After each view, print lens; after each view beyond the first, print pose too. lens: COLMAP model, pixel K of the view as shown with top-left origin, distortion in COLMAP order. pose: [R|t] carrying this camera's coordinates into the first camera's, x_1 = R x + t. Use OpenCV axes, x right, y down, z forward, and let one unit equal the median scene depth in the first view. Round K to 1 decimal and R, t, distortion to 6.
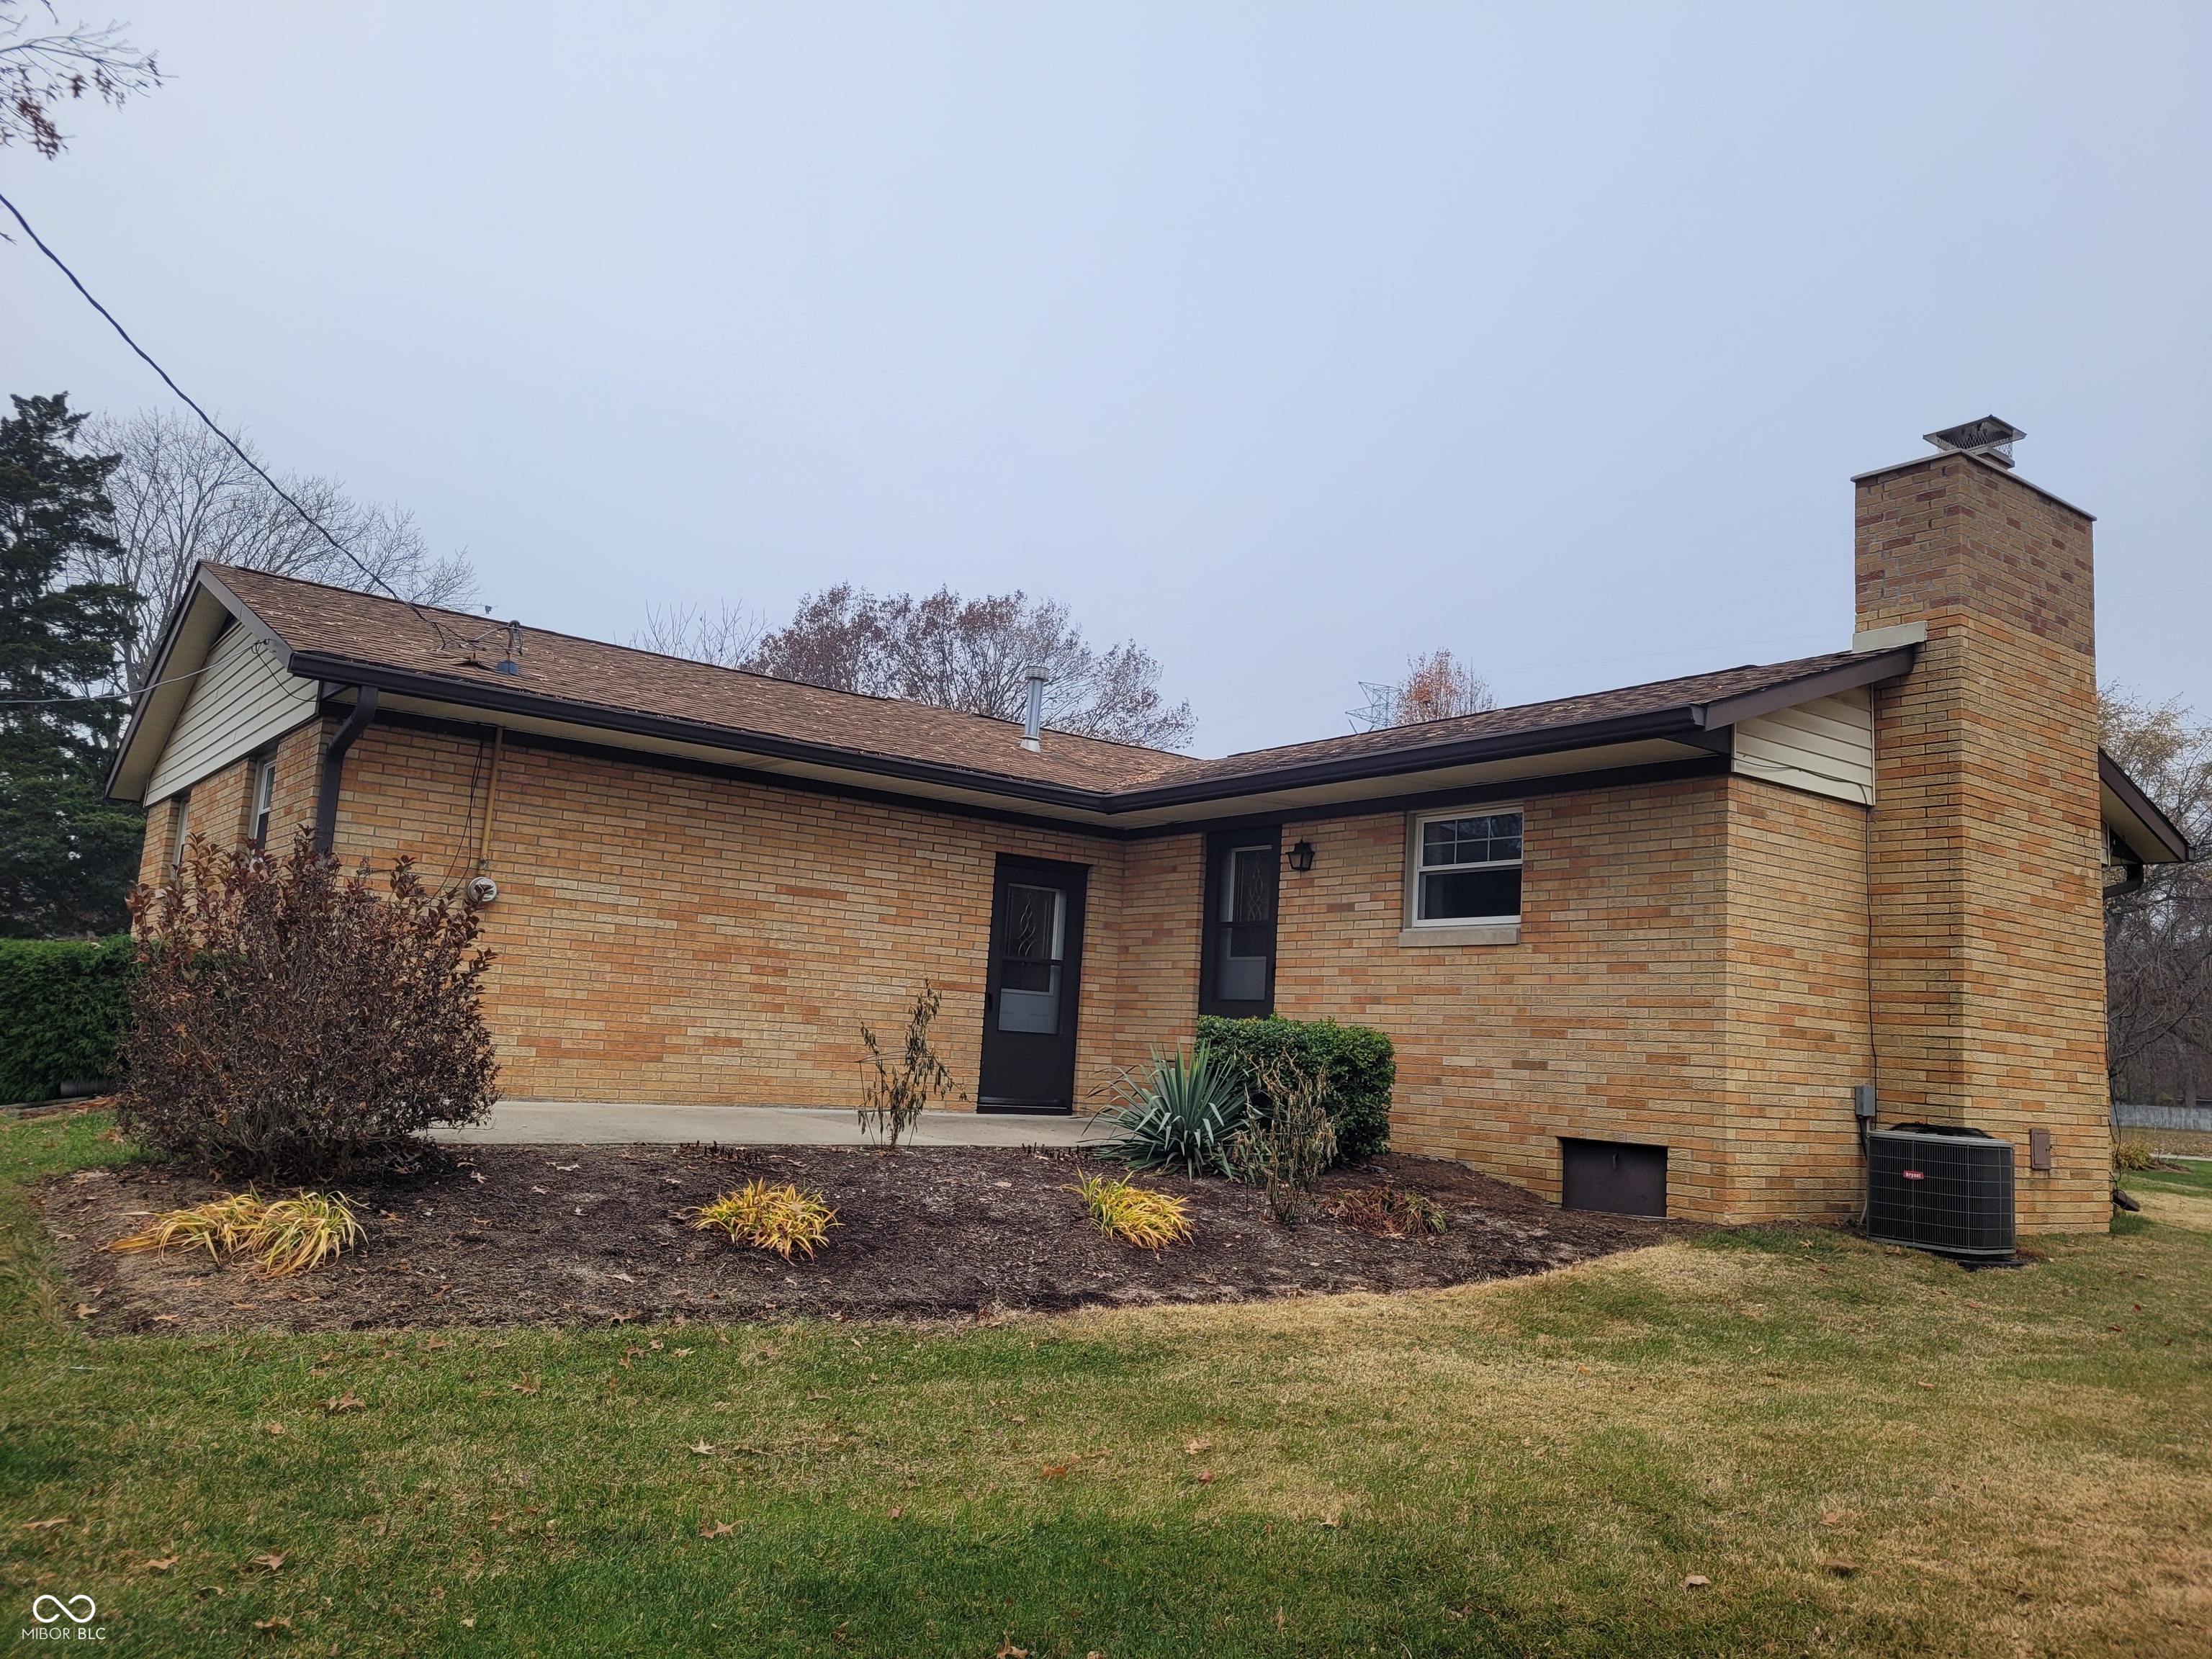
lens RADIAL K [[1689.6, 0, 1116.0], [0, 1689.6, 813.0], [0, 0, 1]] dist [0.038906, -0.034865]
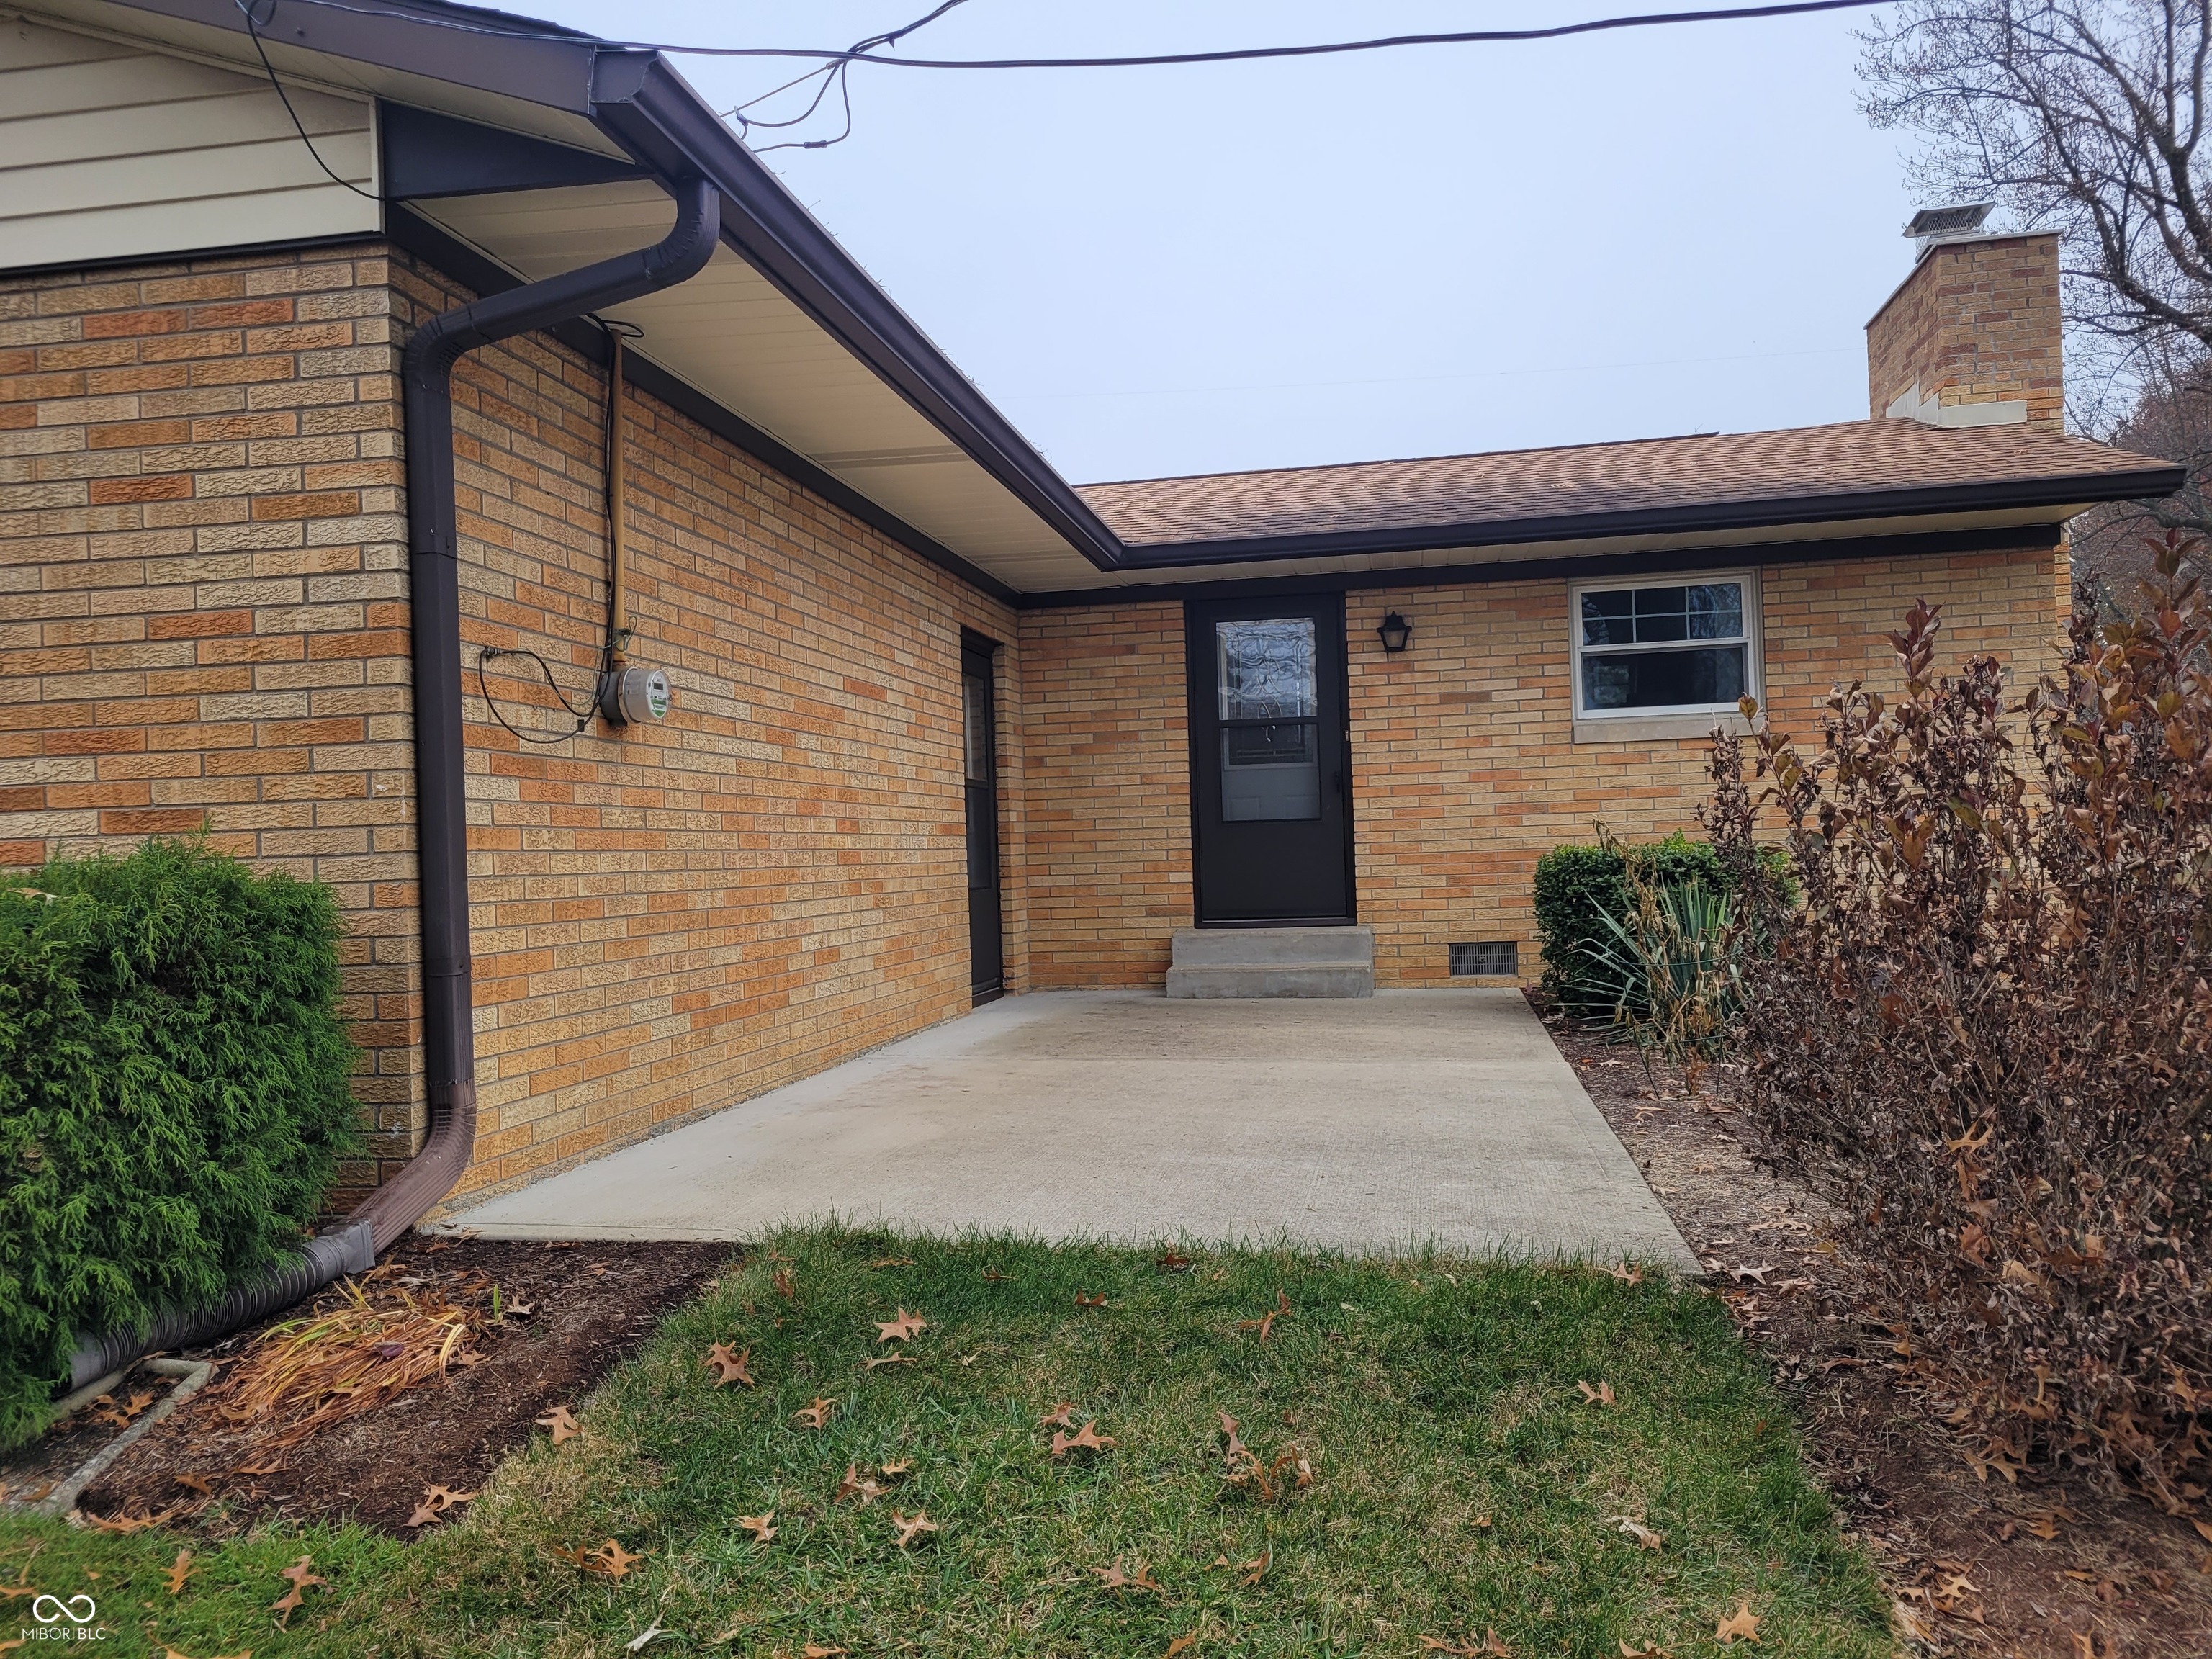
lens RADIAL K [[1689.6, 0, 1116.0], [0, 1689.6, 813.0], [0, 0, 1]] dist [0.038906, -0.034865]
pose [[0.734712, -0.065534, 0.675206, -0.544654], [-0.021842, 0.992522, 0.120099, 0.017863], [-0.678027, -0.102986, 0.727786, 0.532881]]
